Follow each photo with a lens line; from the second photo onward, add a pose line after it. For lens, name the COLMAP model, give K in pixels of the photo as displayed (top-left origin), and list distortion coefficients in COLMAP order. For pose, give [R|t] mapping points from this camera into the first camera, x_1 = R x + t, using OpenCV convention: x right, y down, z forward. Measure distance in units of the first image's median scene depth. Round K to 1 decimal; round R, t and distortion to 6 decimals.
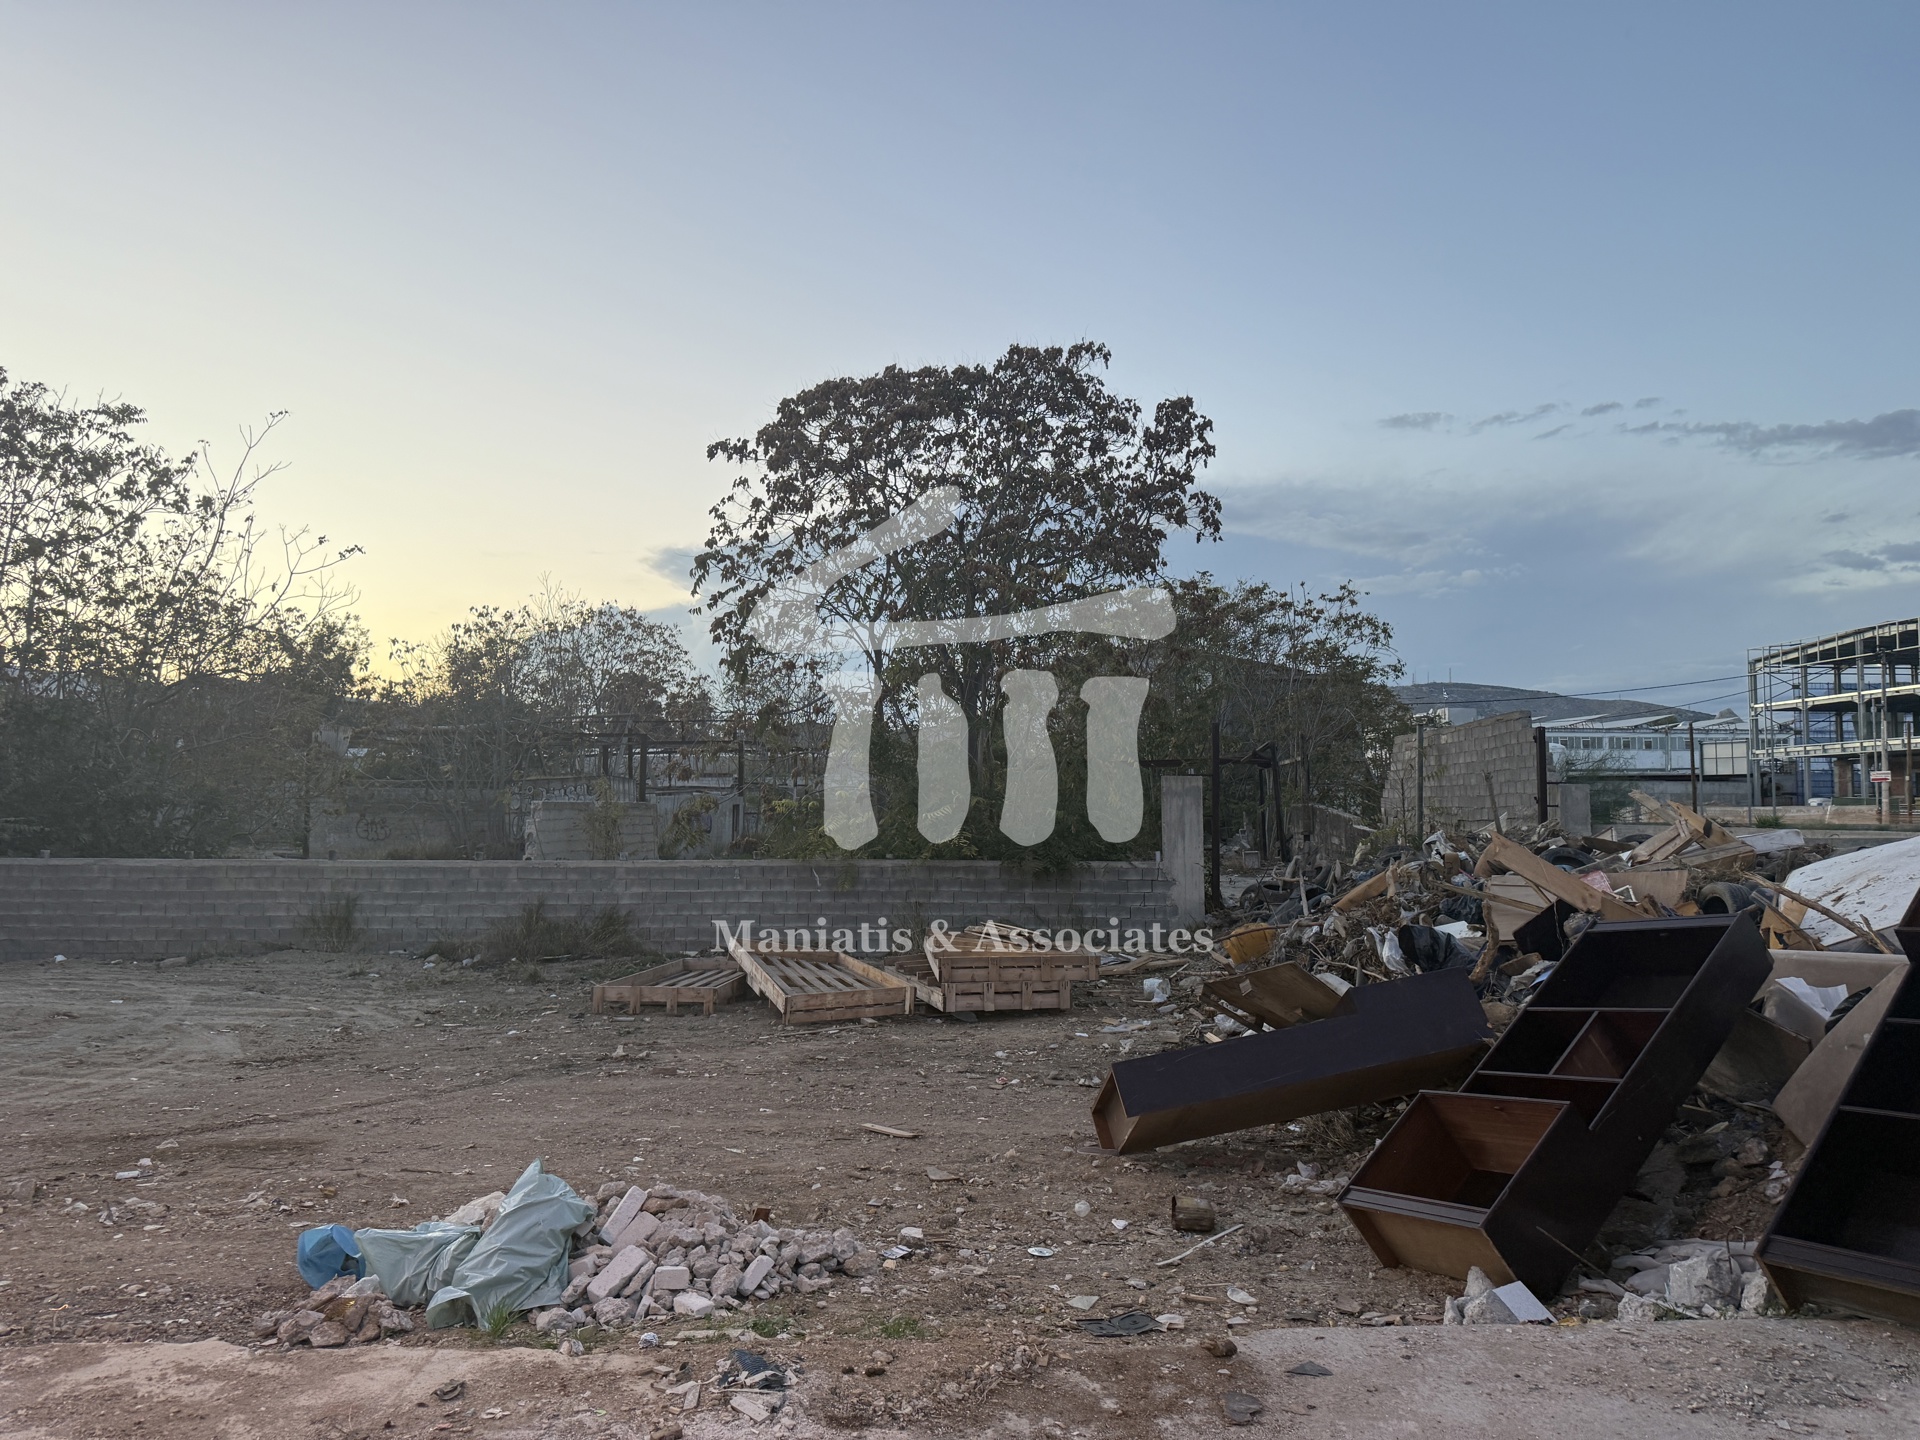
lens RADIAL K [[1341.3, 0, 961.3], [0, 1341.3, 598.9], [0, 0, 1]] dist [0.115457, -0.216068]
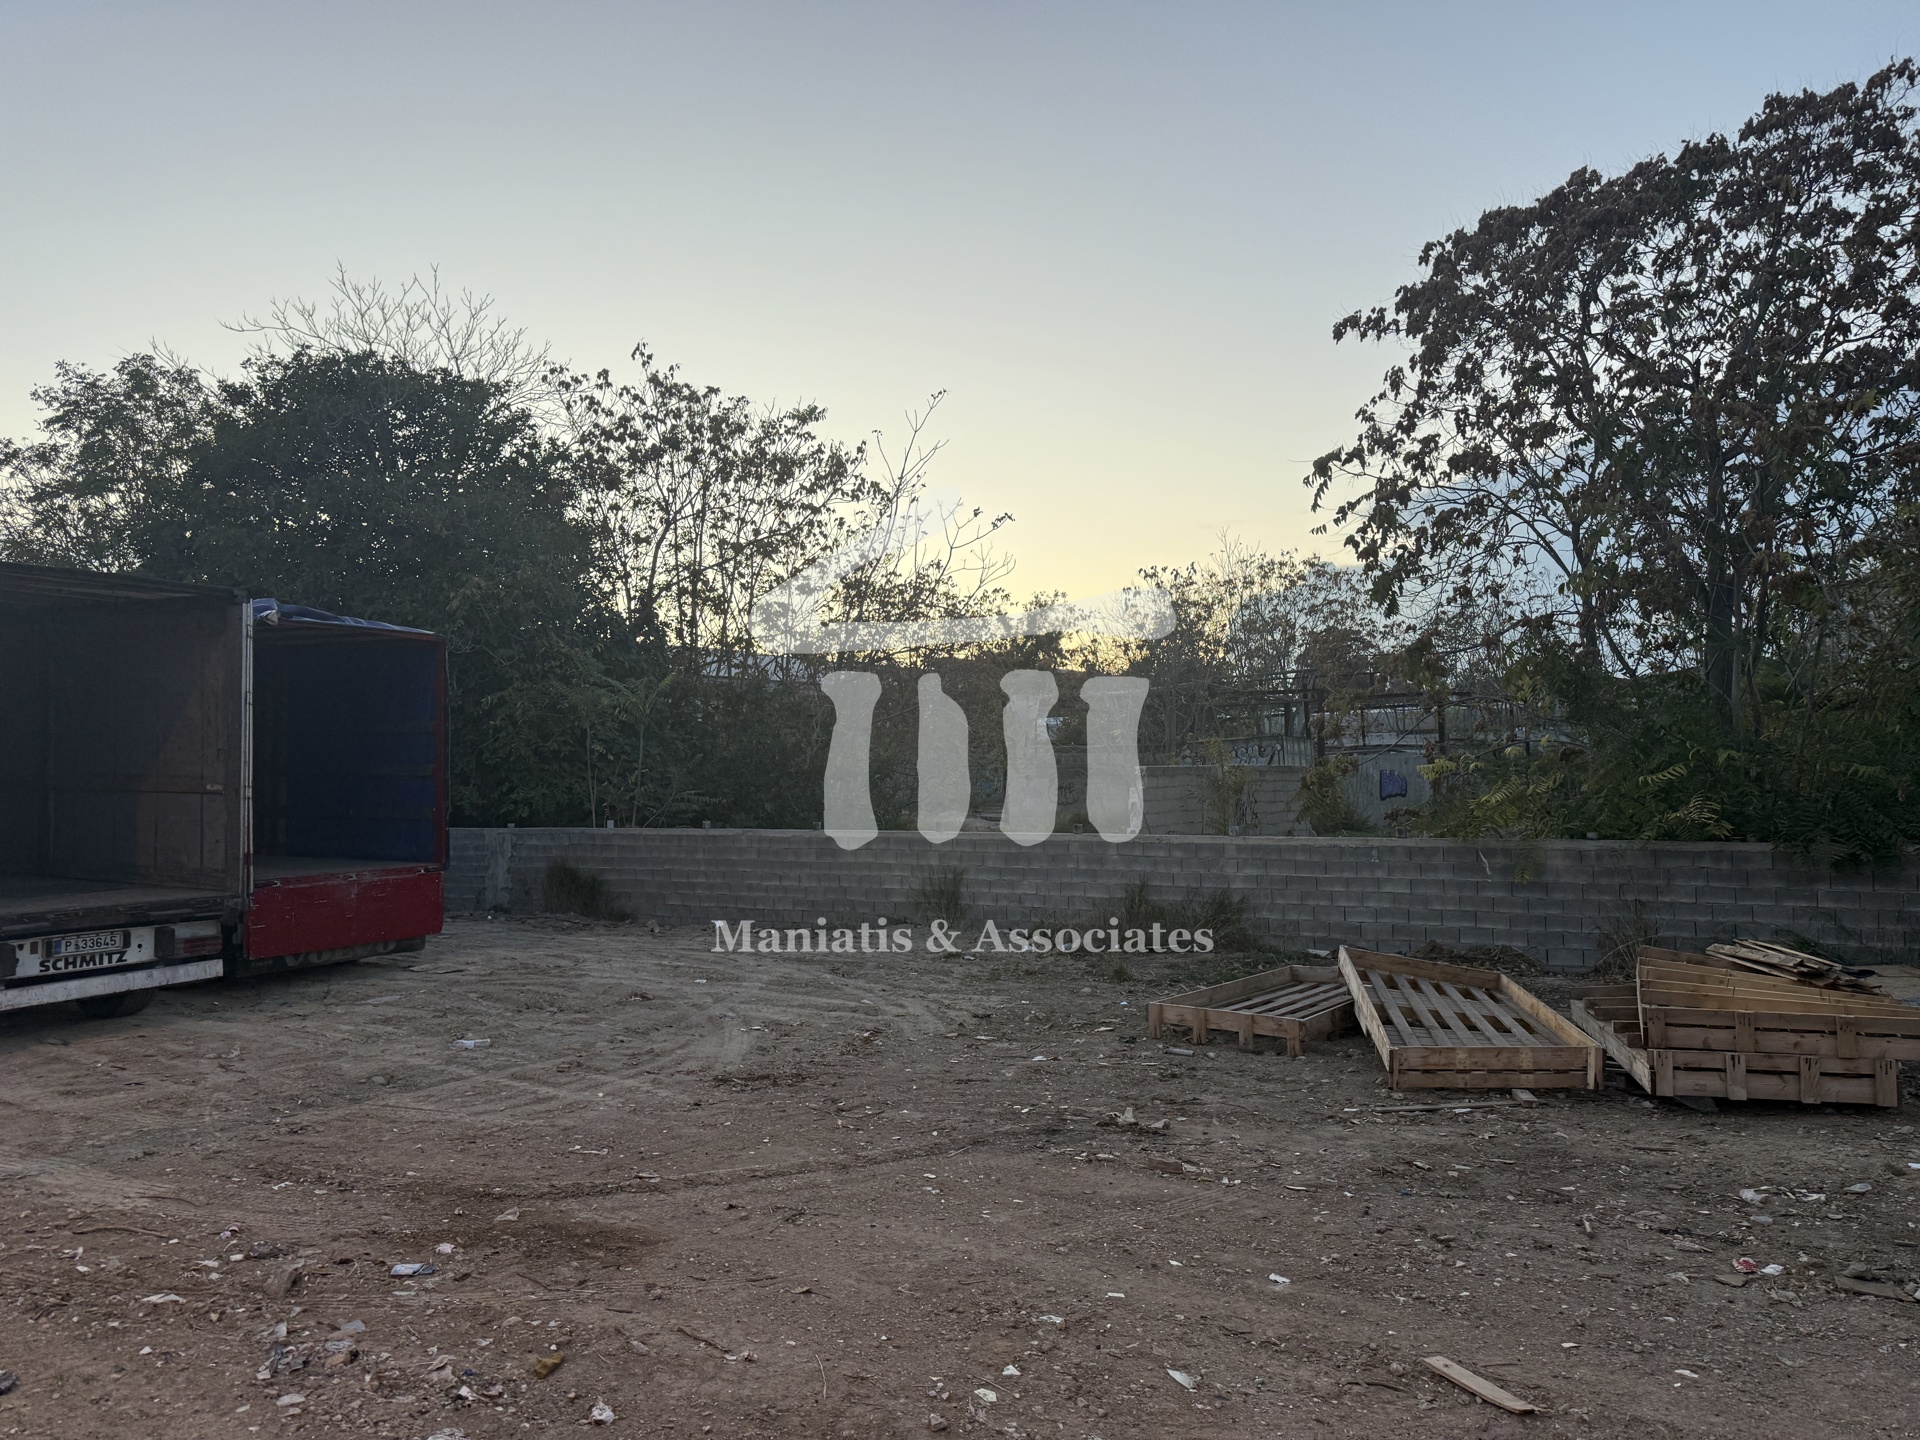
lens RADIAL K [[1320.9, 0, 957.7], [0, 1320.9, 719.2], [0, 0, 1]] dist [0.008050, -0.029630]
pose [[0.855794, -0.036018, -0.516061, 0.023026], [0.095879, 0.991333, 0.089809, 0.034813], [0.508353, -0.126337, 0.851831, 0.241828]]
